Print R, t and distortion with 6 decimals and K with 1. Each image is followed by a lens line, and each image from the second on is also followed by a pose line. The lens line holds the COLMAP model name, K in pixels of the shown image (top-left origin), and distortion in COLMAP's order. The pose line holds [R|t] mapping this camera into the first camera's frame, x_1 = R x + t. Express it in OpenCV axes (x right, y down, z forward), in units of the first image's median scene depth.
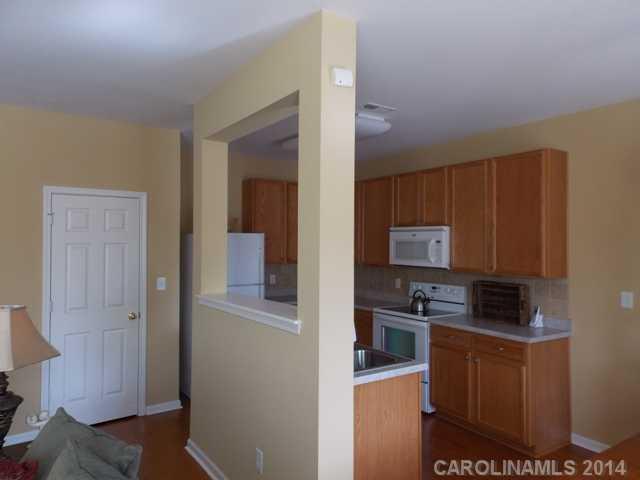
lens RADIAL K [[461.3, 0, 320.0], [0, 461.3, 240.0], [0, 0, 1]] dist [0.123874, -0.000616]
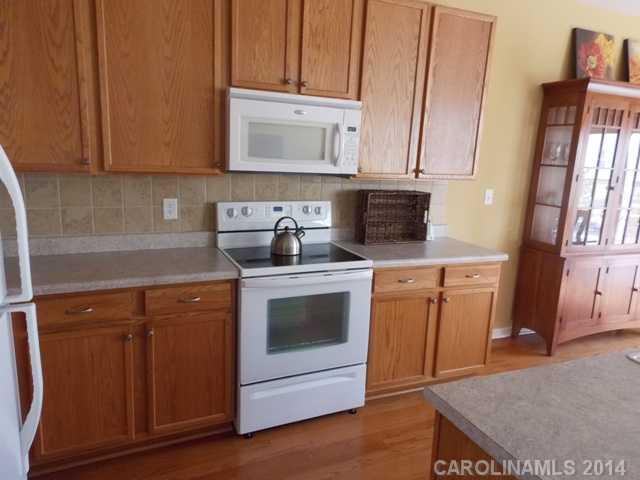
lens RADIAL K [[451.8, 0, 320.0], [0, 451.8, 240.0], [0, 0, 1]] dist [-0.003497, -0.000589]
pose [[0.206157, -0.182145, 0.961417, -0.305269], [-0.049348, 0.979337, 0.196122, 0.029526], [-0.977274, -0.087876, 0.192909, 0.886883]]
